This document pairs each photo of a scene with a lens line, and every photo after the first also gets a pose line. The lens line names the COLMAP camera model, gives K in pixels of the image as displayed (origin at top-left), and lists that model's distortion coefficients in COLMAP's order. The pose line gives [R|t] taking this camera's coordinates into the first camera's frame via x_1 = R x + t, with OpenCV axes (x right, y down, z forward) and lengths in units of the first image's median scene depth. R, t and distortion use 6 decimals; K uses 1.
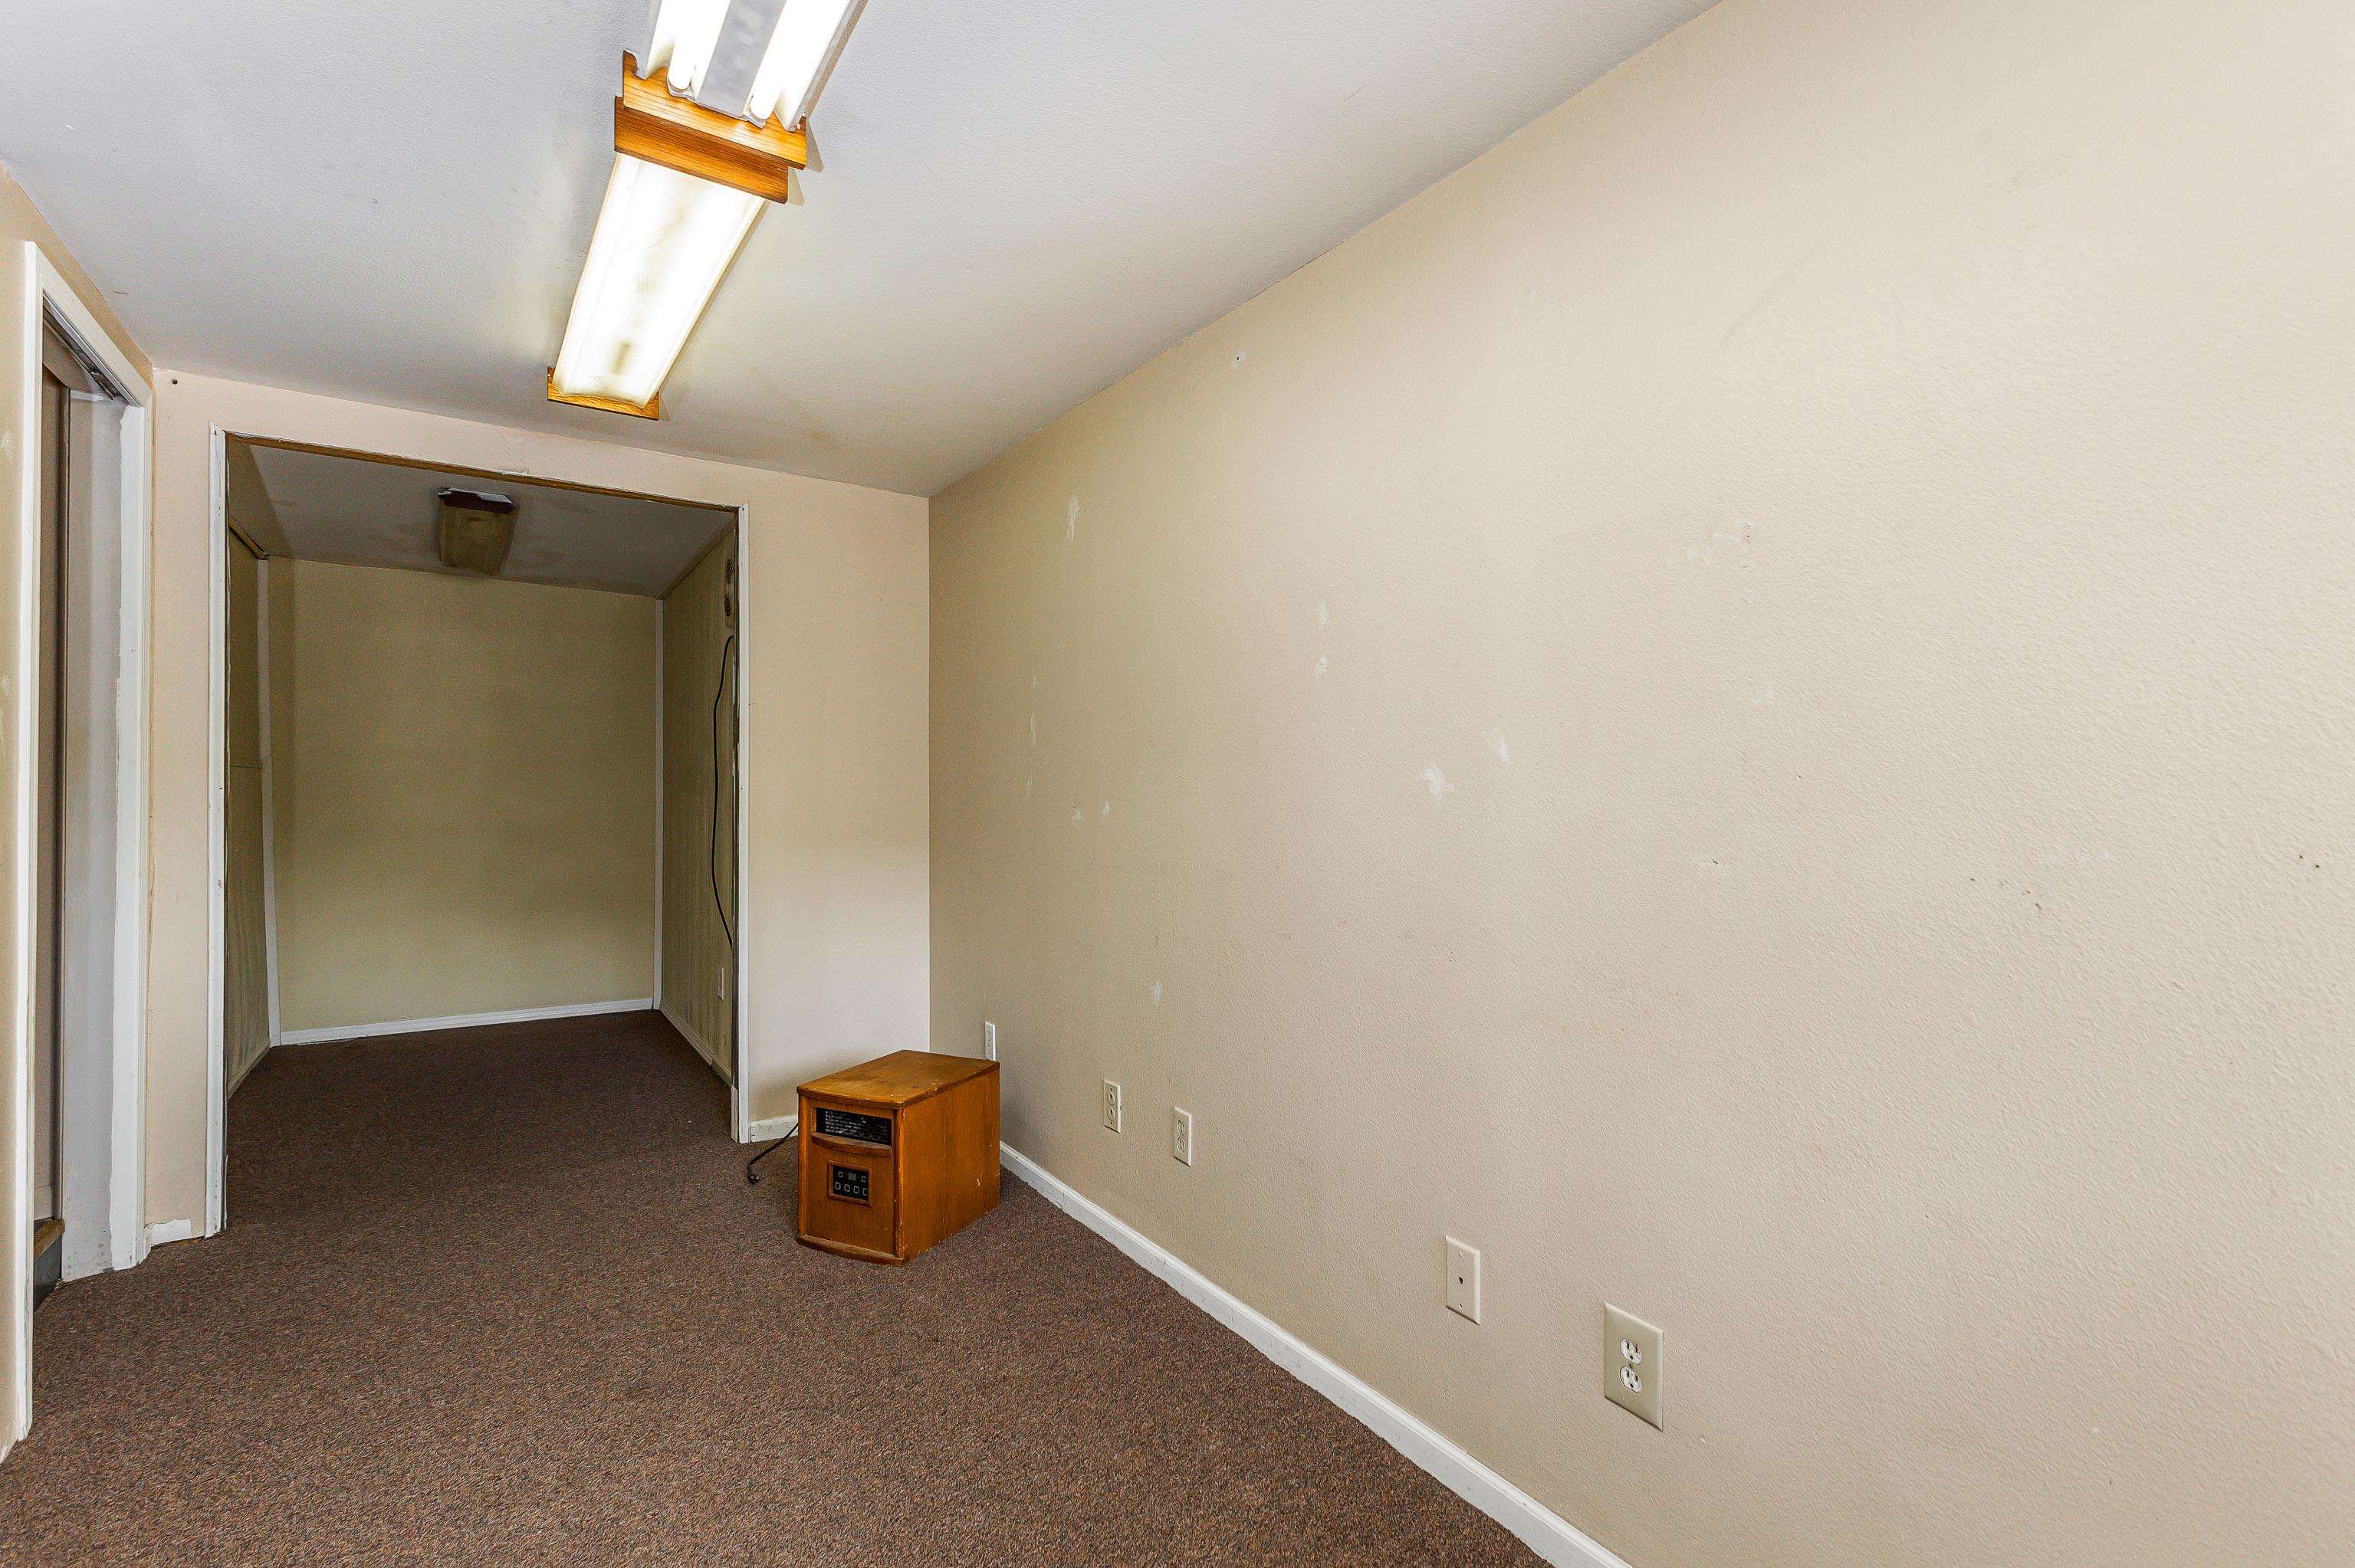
lens RADIAL K [[1035.9, 0, 1177.2], [0, 1035.9, 784.4], [0, 0, 1]] dist [-0.001393, 0.000150]
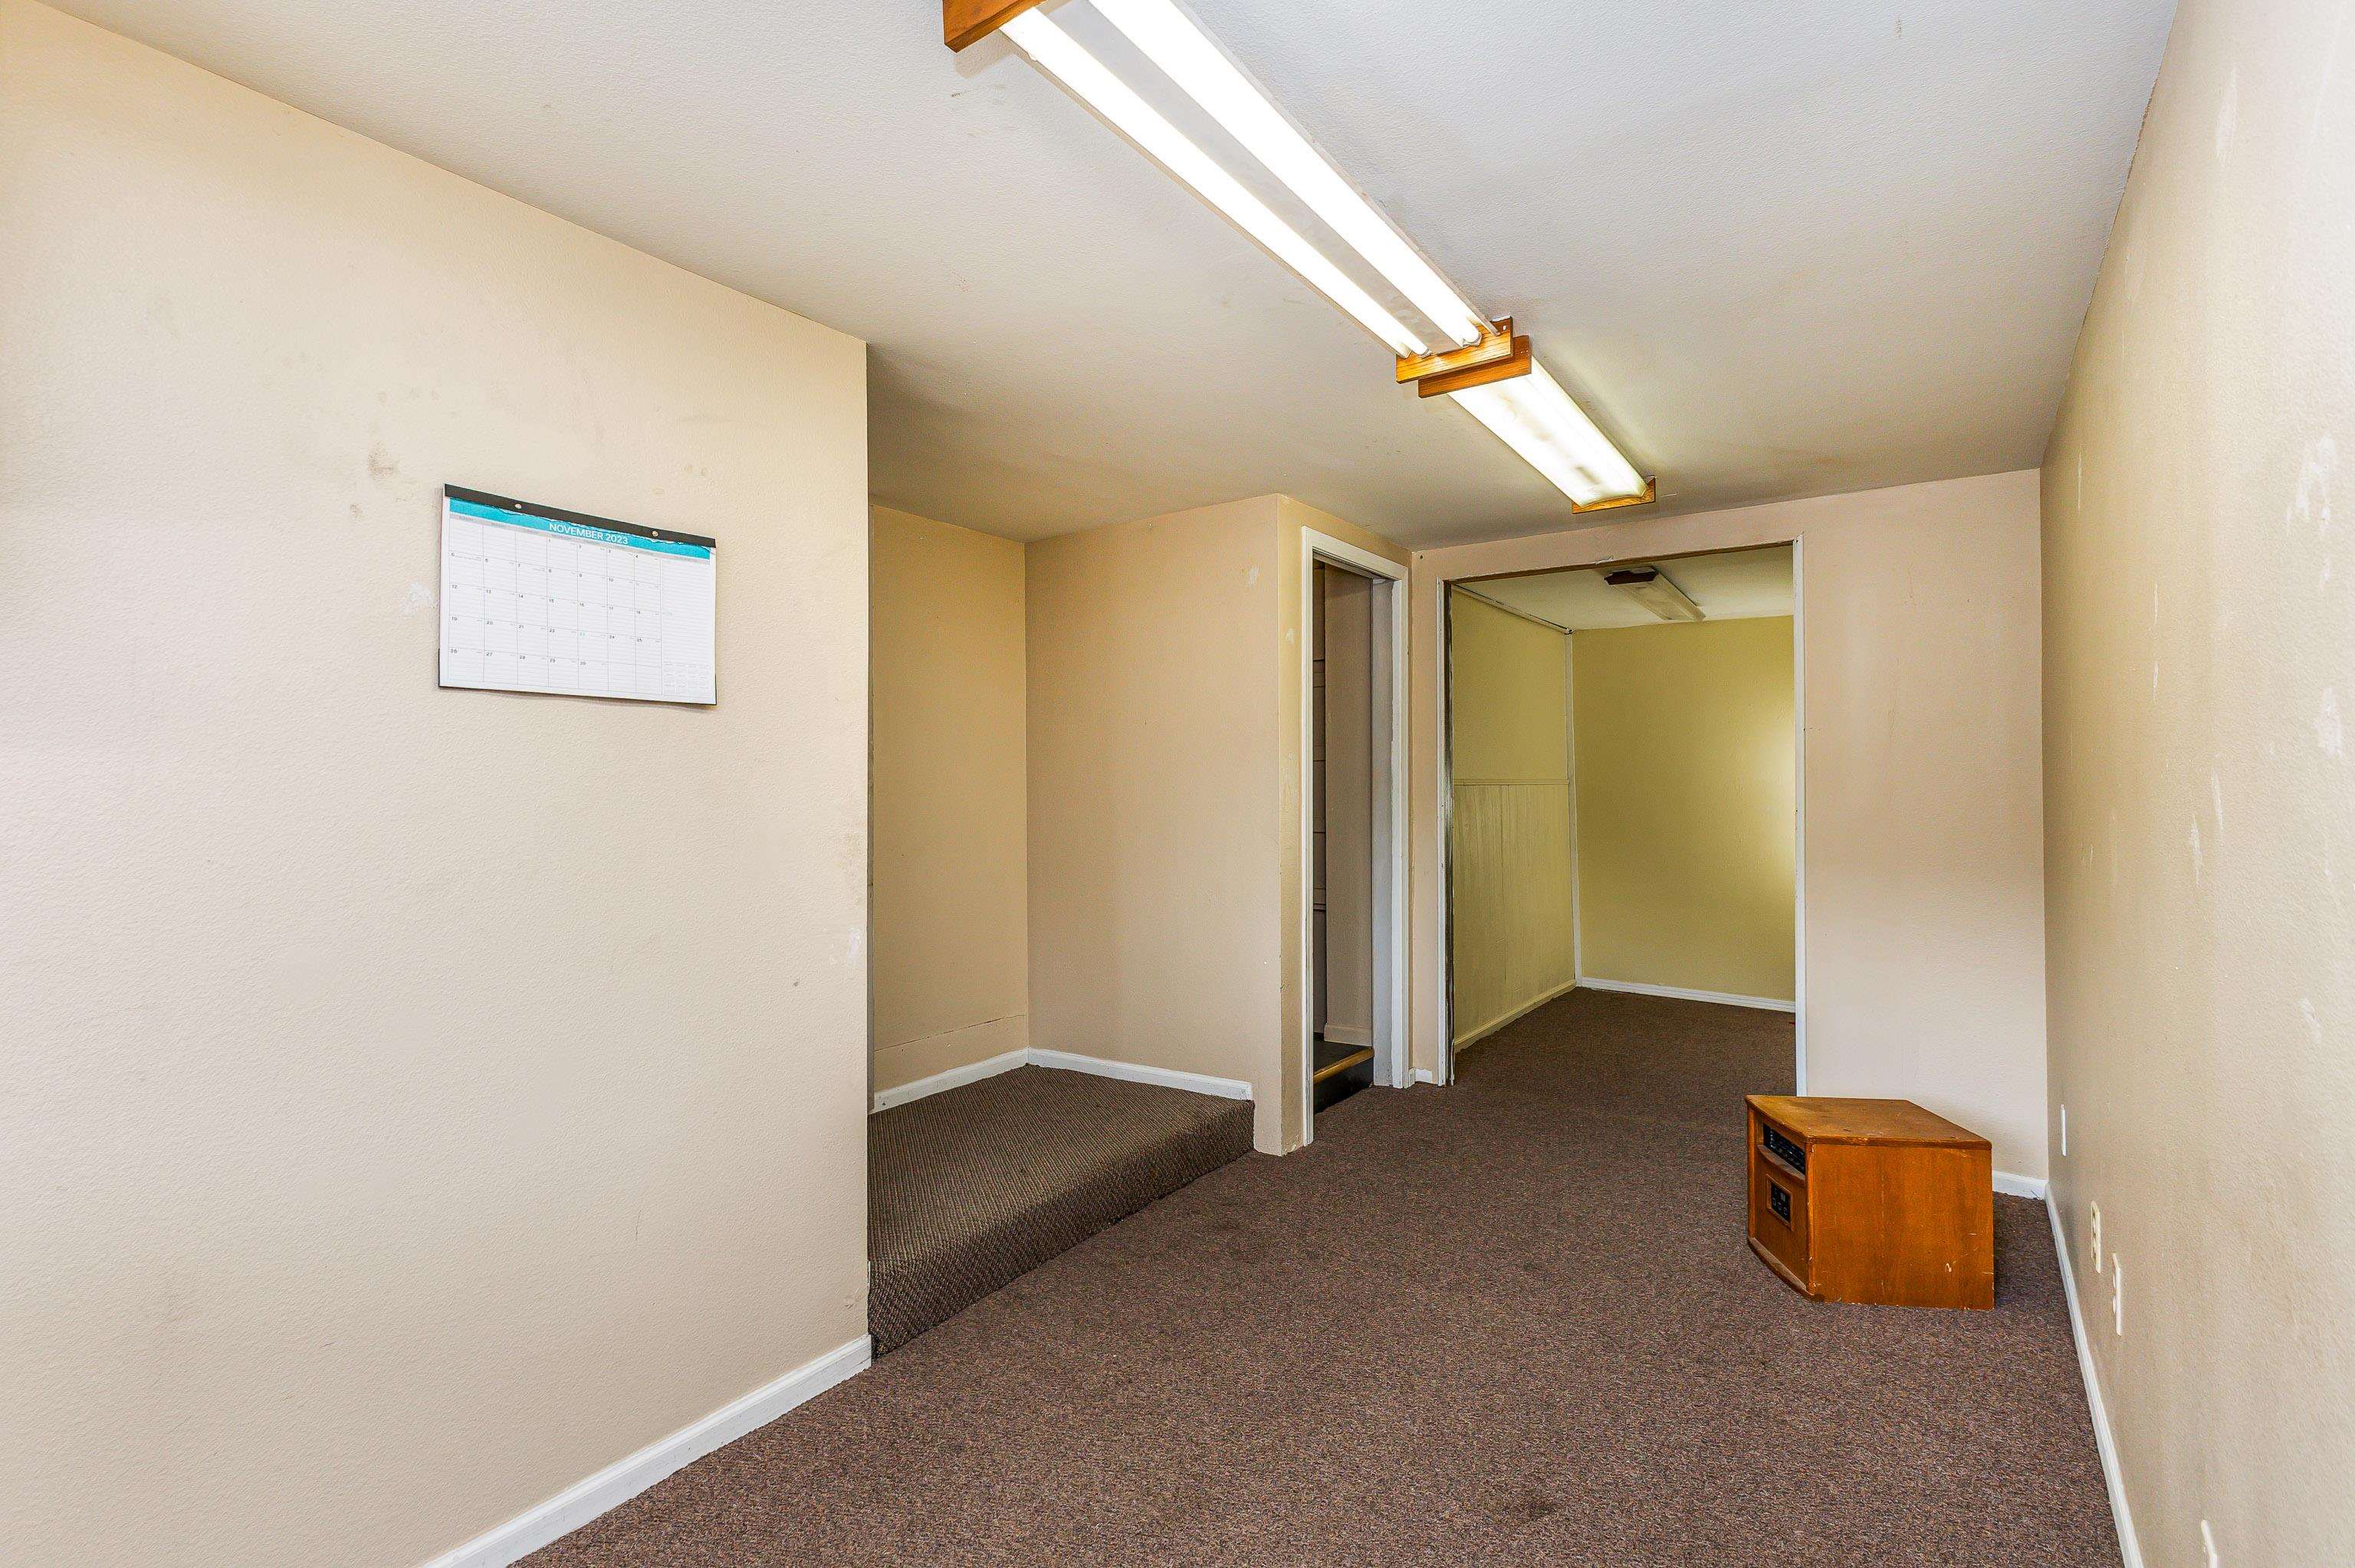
lens RADIAL K [[1035.9, 0, 1173.6], [0, 1035.9, 781.3], [0, 0, 1]] dist [-0.001393, 0.000150]
pose [[0.325317, -0.002333, -0.945602, 0.469485], [0.007819, 0.999969, 0.000222, -0.039796], [0.945573, -0.007466, 0.325325, 0.097769]]
